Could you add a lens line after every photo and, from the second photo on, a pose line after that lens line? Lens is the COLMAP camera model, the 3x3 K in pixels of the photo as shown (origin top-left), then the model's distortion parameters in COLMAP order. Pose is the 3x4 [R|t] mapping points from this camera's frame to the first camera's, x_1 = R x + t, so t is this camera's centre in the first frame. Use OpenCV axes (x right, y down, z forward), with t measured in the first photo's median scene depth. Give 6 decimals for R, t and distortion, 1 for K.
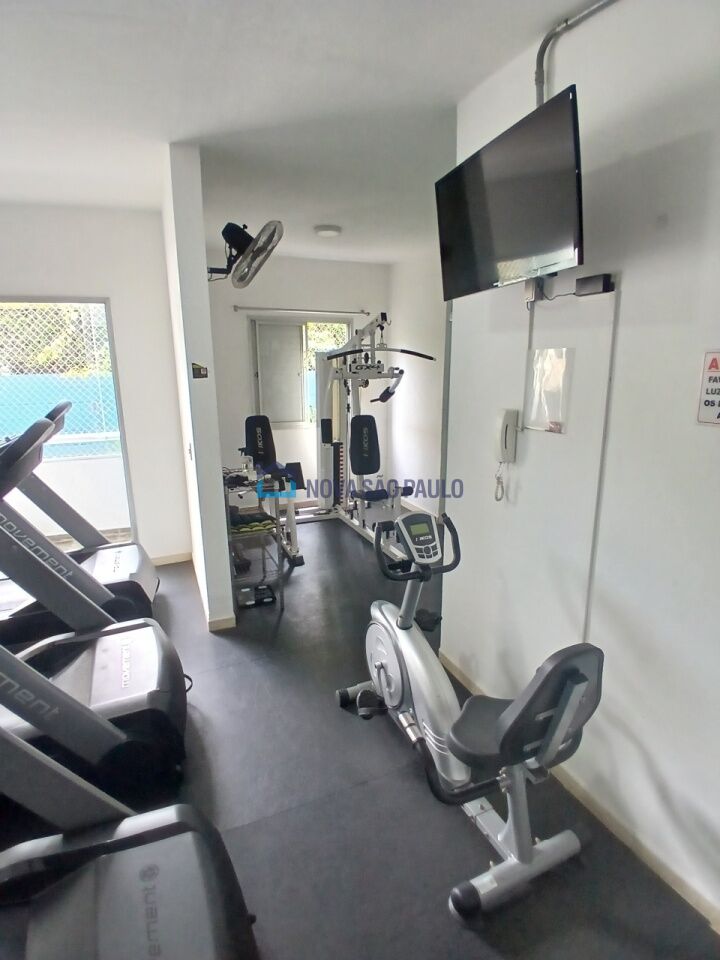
lens RADIAL K [[482.3, 0, 360.0], [0, 482.3, 480.0], [0, 0, 1]] dist [0.002238, -0.043943]
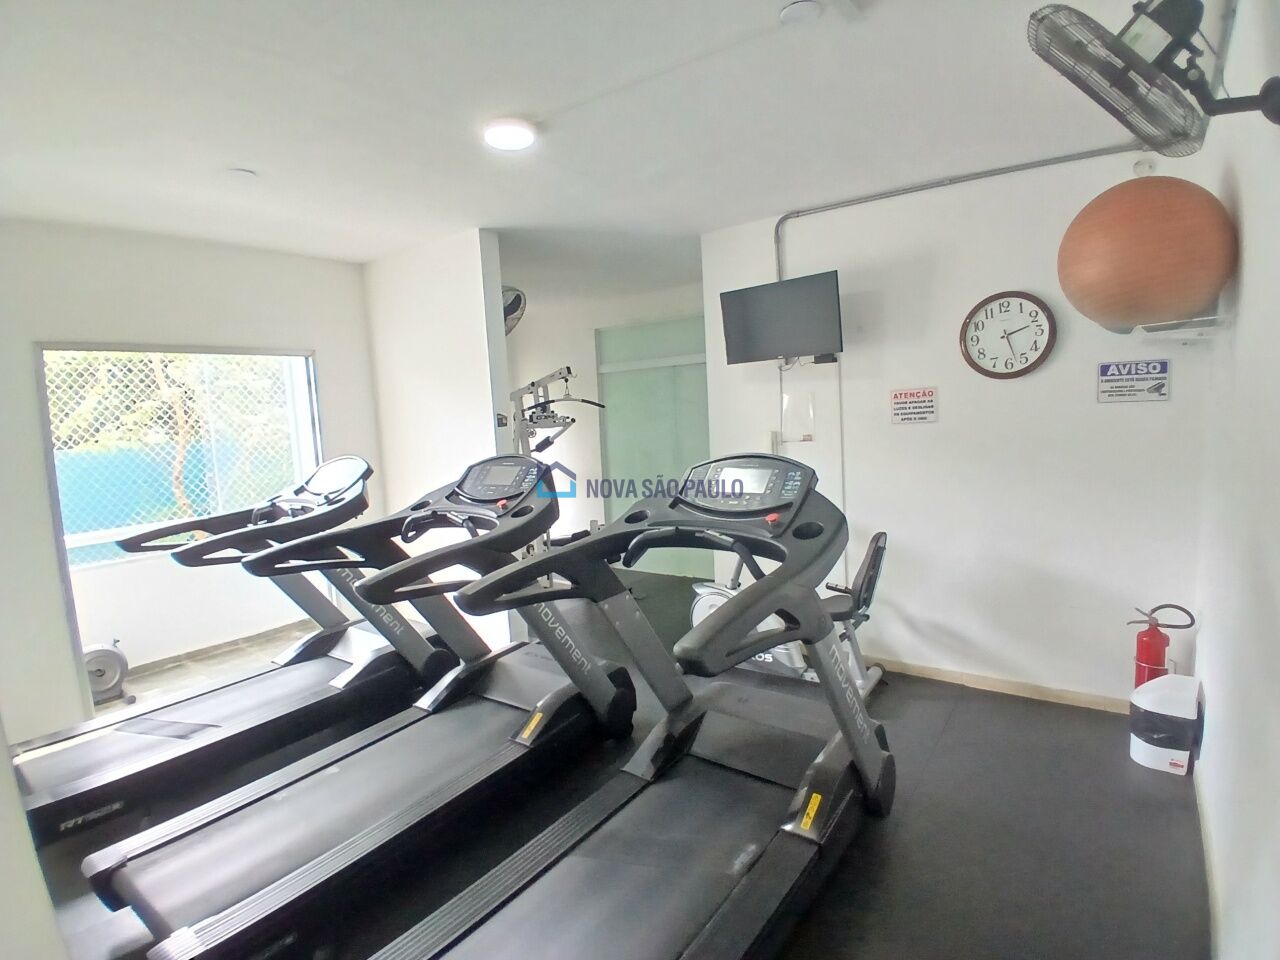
lens RADIAL K [[643.0, 0, 640.0], [0, 643.0, 480.0], [0, 0, 1]] dist [0.002238, -0.043943]
pose [[0.856151, -0.089352, 0.508942, -0.574217], [0.161606, 0.981828, -0.099482, 0.075003], [-0.490805, 0.167420, 0.855033, -0.278973]]
